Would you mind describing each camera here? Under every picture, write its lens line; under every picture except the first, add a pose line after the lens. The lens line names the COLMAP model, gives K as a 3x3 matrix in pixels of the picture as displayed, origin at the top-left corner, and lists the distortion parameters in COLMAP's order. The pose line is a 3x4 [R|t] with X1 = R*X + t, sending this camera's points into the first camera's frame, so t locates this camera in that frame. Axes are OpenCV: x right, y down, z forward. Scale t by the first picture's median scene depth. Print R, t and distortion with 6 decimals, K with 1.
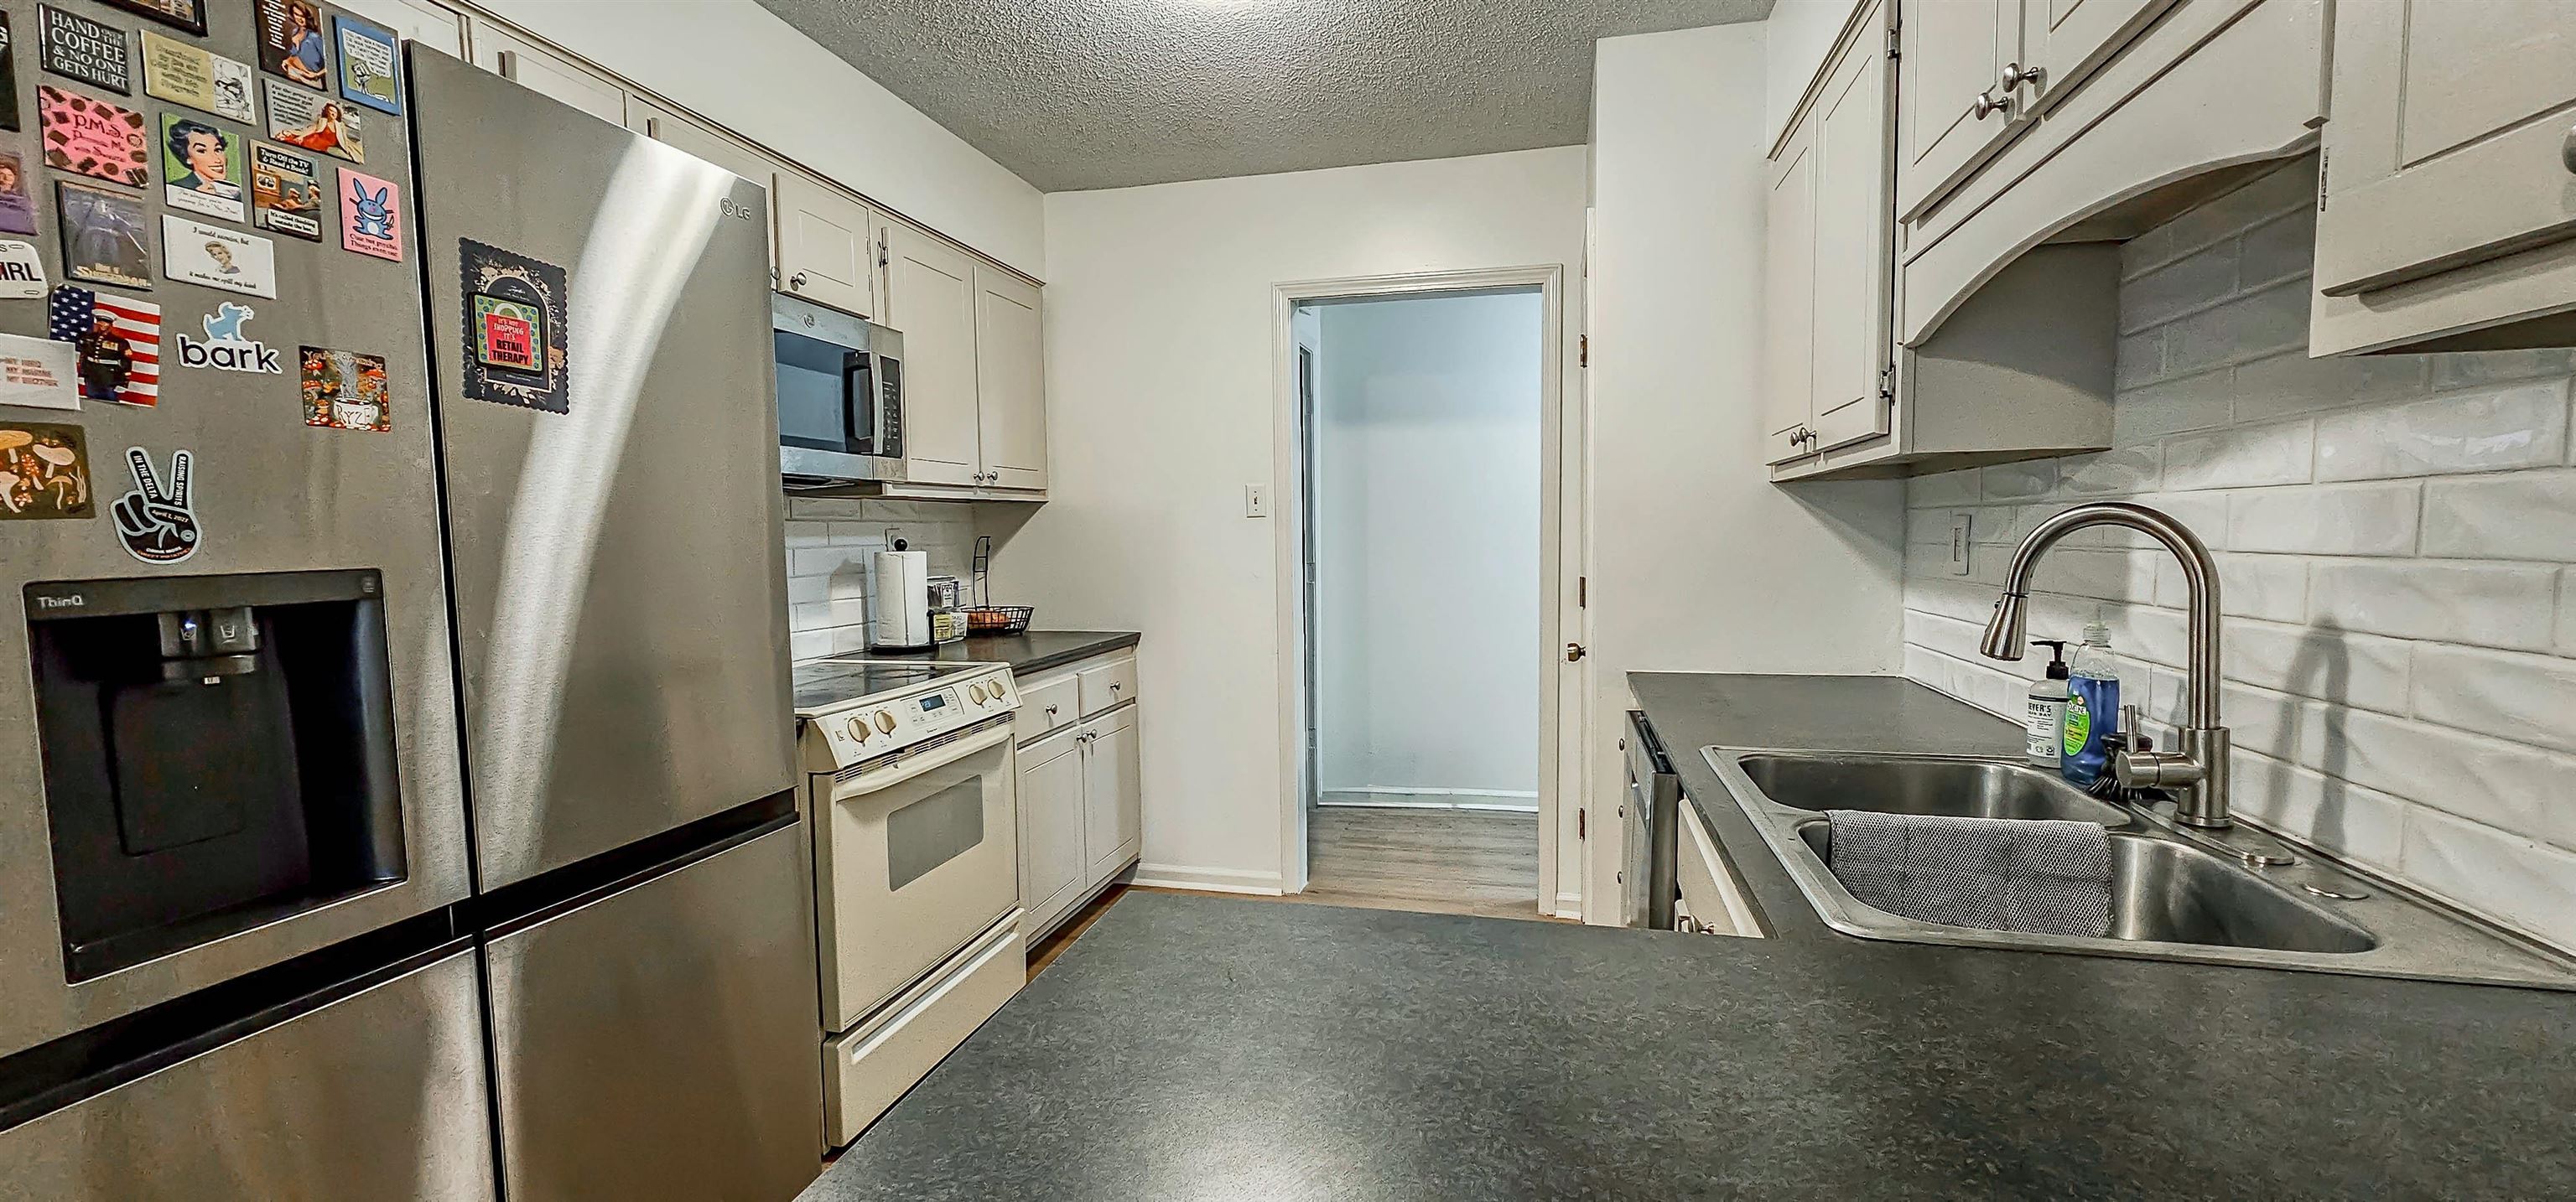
lens RADIAL K [[1053.9, 0, 1294.5], [0, 1053.9, 608.9], [0, 0, 1]] dist [-0.004185, -0.000334]
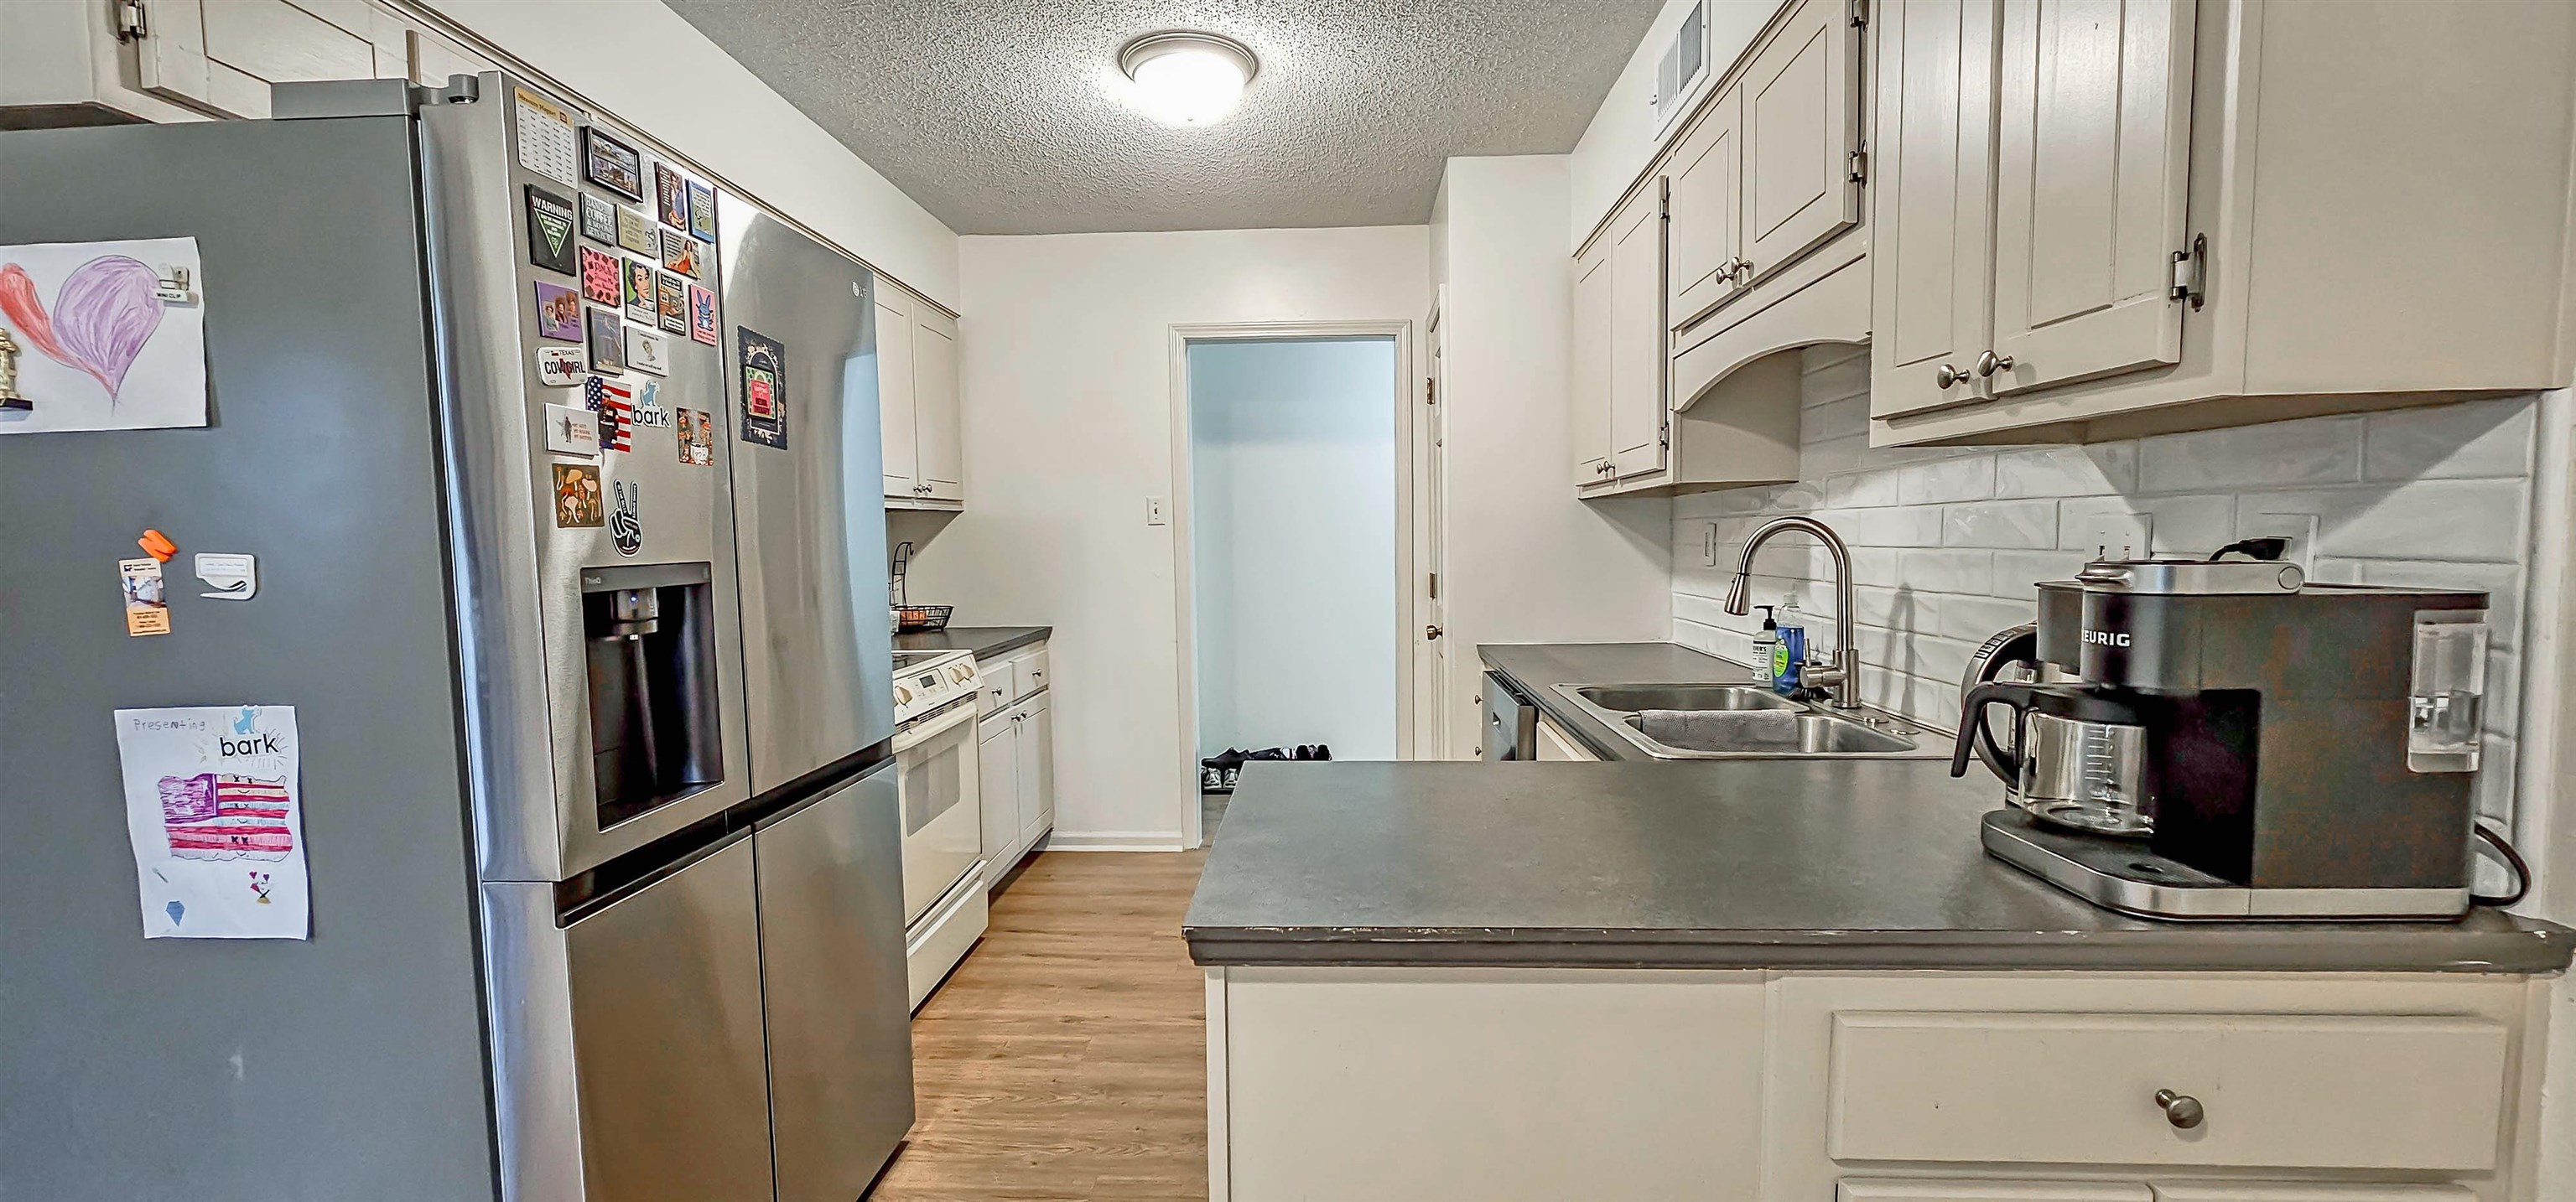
lens RADIAL K [[1053.9, 0, 1294.5], [0, 1053.9, 608.9], [0, 0, 1]] dist [-0.004185, -0.000334]
pose [[0.981325, -0.015195, 0.191755, -0.280261], [0.016541, 0.999849, -0.005417, 0.035225], [-0.191644, 0.008488, 0.981428, -0.421202]]
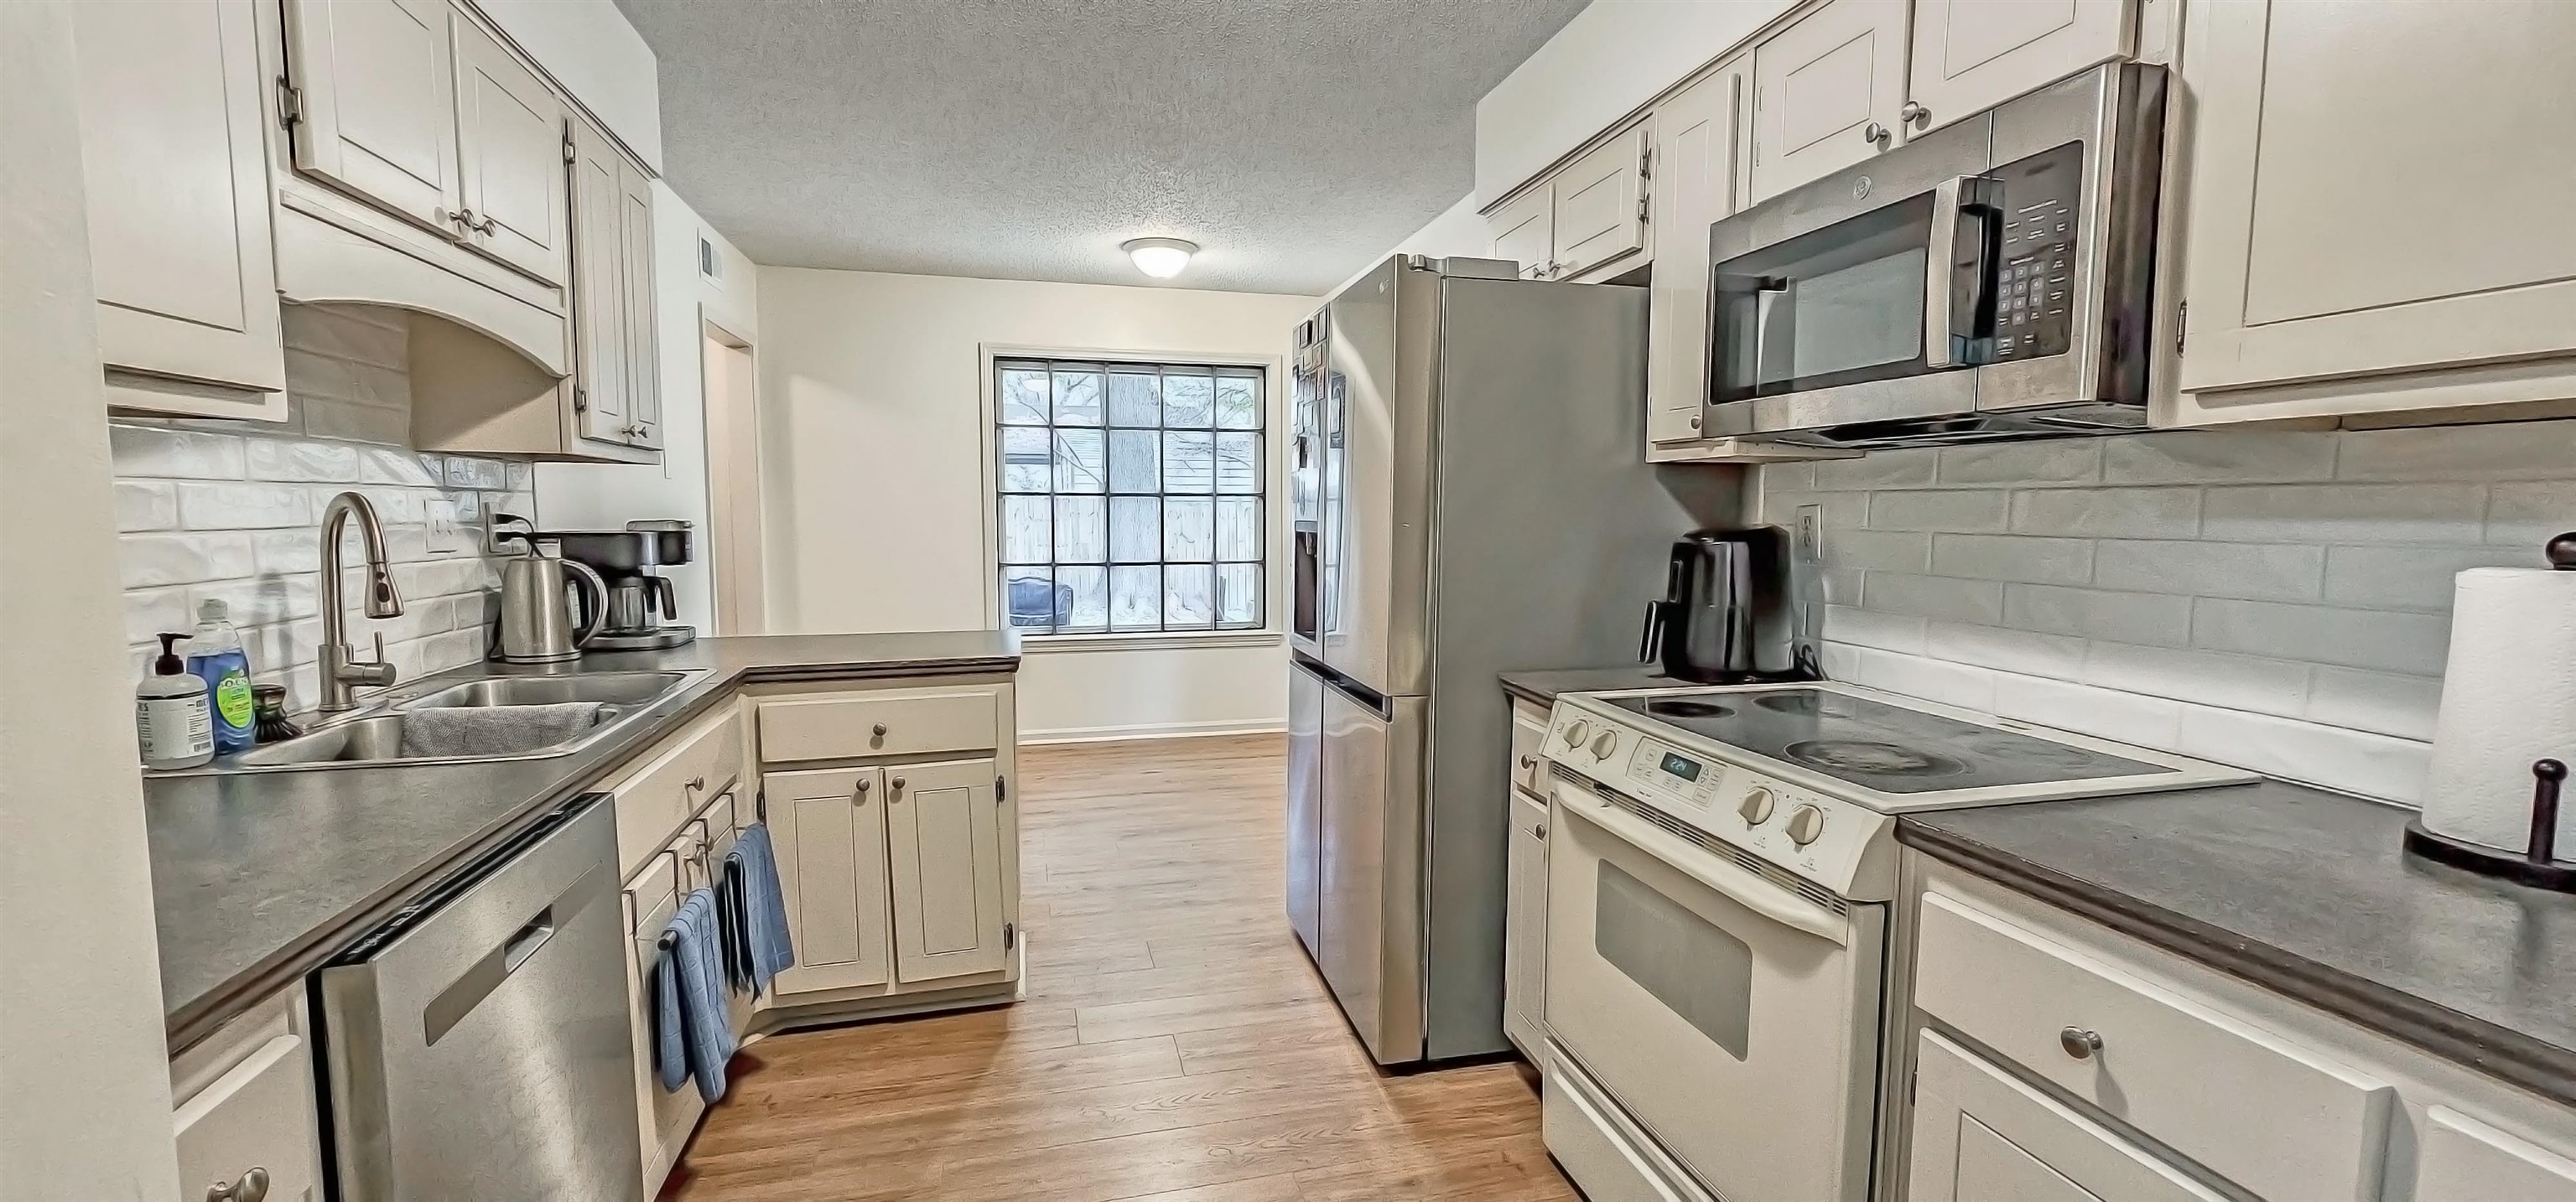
lens RADIAL K [[1047.5, 0, 1295.4], [0, 1047.5, 606.5], [0, 0, 1]] dist [-0.002177, -0.000549]
pose [[-0.881096, 0.053785, -0.469868, 0.295416], [-0.025060, 0.986807, 0.159950, -0.187426], [0.472272, 0.152707, -0.868124, 2.525777]]
